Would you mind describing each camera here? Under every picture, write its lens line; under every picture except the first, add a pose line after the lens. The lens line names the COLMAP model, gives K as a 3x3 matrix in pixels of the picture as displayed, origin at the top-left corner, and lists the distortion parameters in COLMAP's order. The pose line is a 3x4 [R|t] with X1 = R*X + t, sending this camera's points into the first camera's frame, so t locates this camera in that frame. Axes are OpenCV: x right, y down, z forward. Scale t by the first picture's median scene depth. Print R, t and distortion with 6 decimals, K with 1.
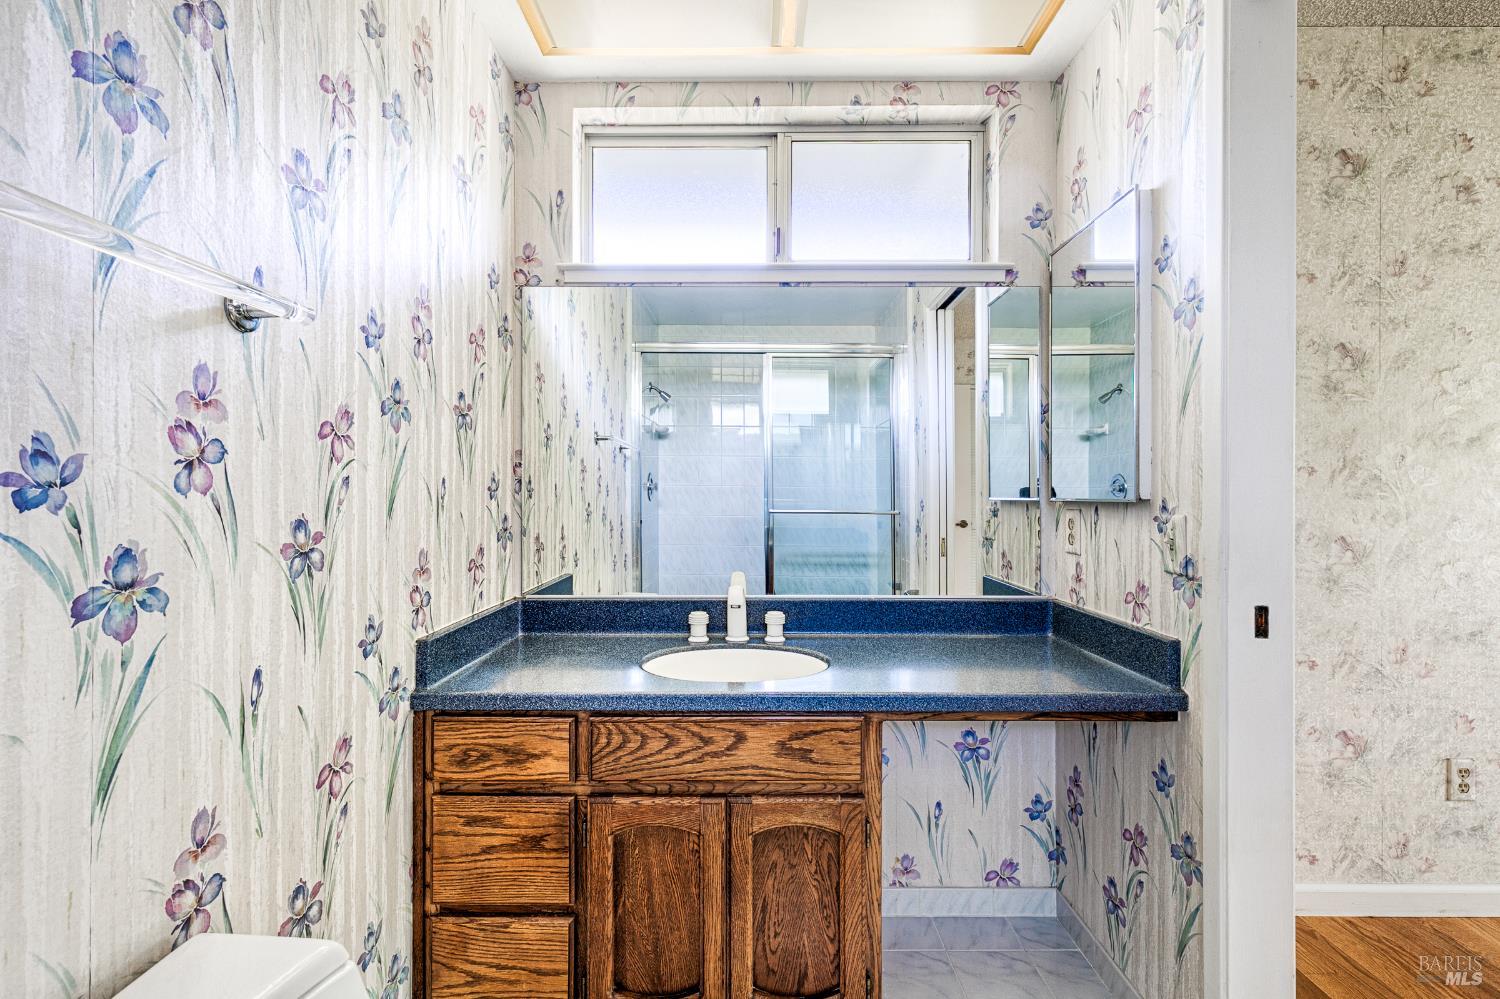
lens RADIAL K [[689.3, 0, 740.0], [0, 689.3, 497.2], [0, 0, 1]] dist [0.006292, 0.000377]
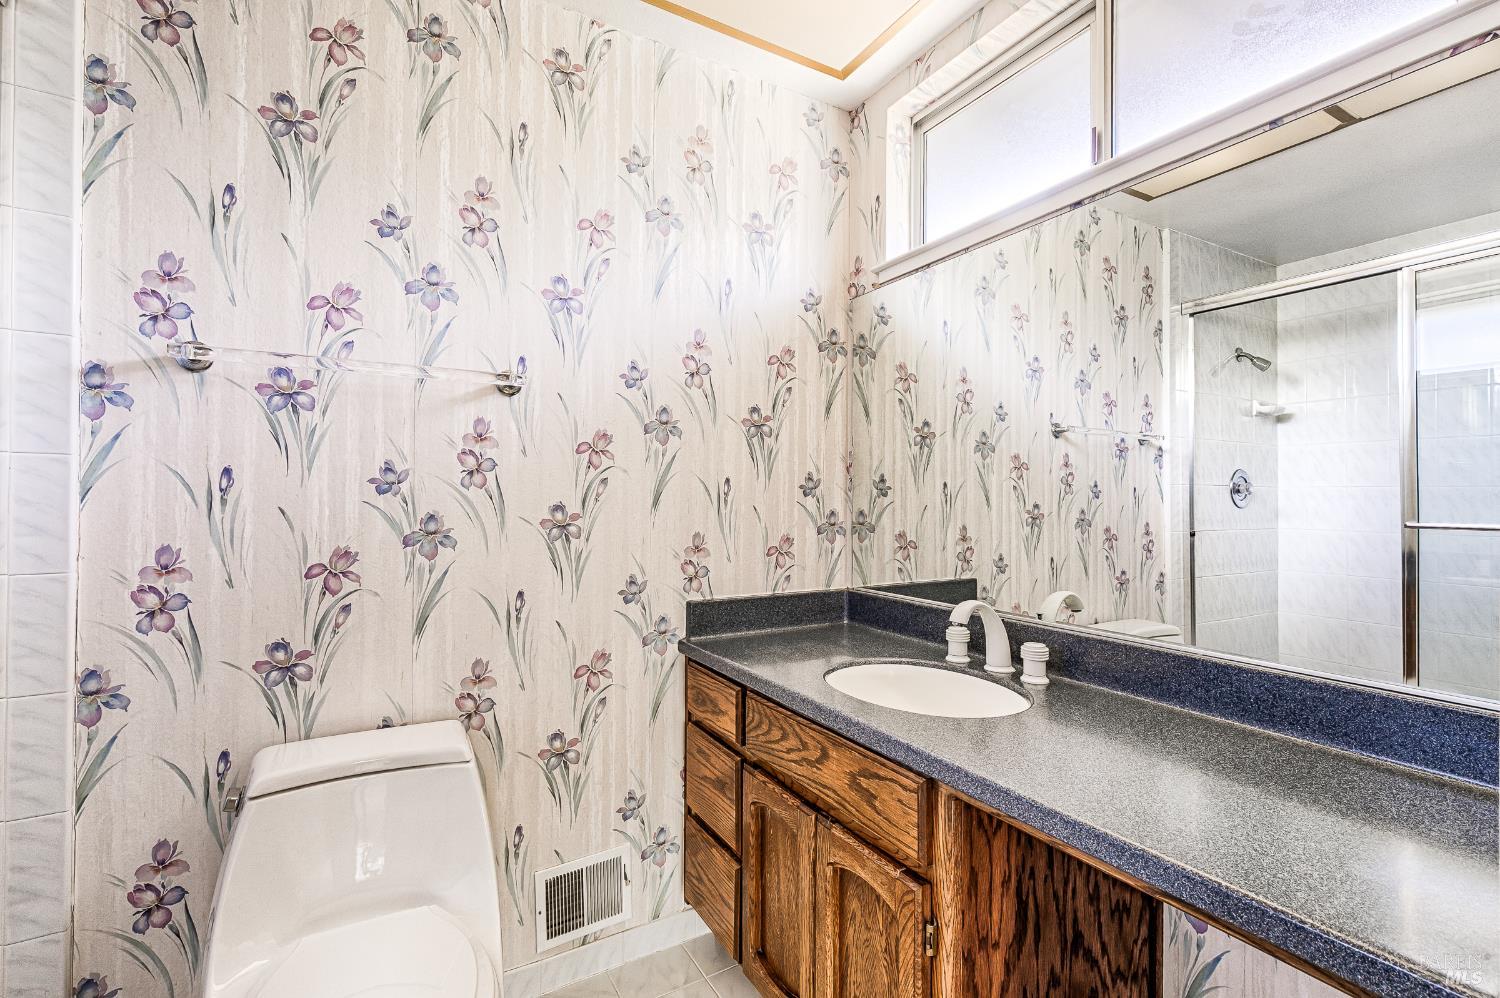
lens RADIAL K [[689.3, 0, 740.0], [0, 689.3, 496.7], [0, 0, 1]] dist [0.006292, 0.000377]
pose [[0.484656, -0.000527, -0.874705, 0.746818], [-0.008194, 0.999953, -0.005143, 0.013893], [0.874666, 0.009660, 0.484629, 0.454761]]
